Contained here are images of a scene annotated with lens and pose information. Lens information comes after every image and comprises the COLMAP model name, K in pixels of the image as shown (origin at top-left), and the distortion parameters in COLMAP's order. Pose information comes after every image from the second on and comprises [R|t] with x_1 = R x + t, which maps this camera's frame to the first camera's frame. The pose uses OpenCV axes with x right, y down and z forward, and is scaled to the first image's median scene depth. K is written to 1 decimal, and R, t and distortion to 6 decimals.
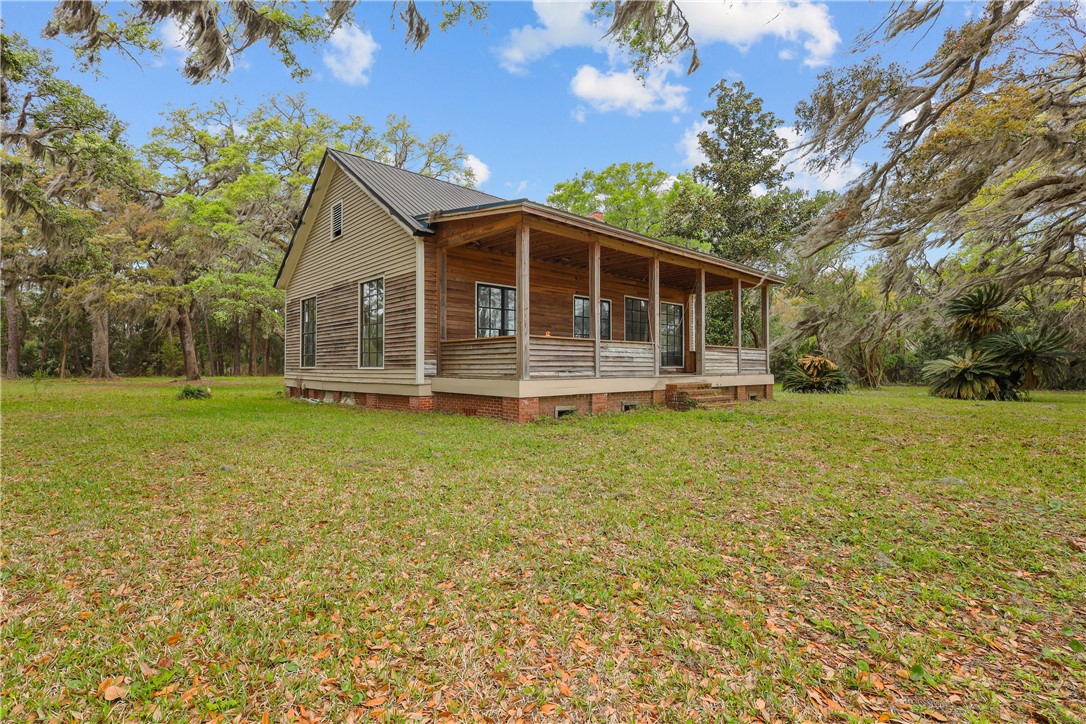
lens RADIAL K [[501.9, 0, 542.6], [0, 501.9, 363.7], [0, 0, 1]] dist [0.002126, 0.000072]
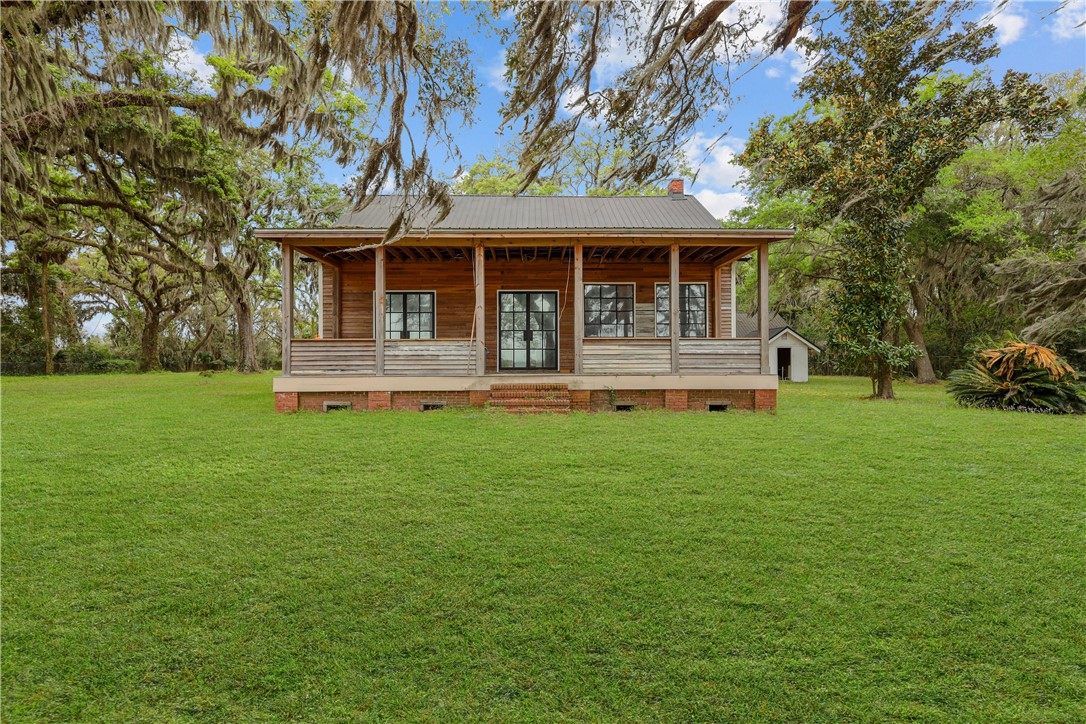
lens RADIAL K [[501.9, 0, 543.0], [0, 501.9, 363.1], [0, 0, 1]] dist [0.002126, 0.000072]
pose [[0.766143, -0.003643, -0.642660, 0.953413], [0.007195, 0.999970, 0.002908, 0.000494], [0.642630, -0.006852, 0.766146, 0.391084]]
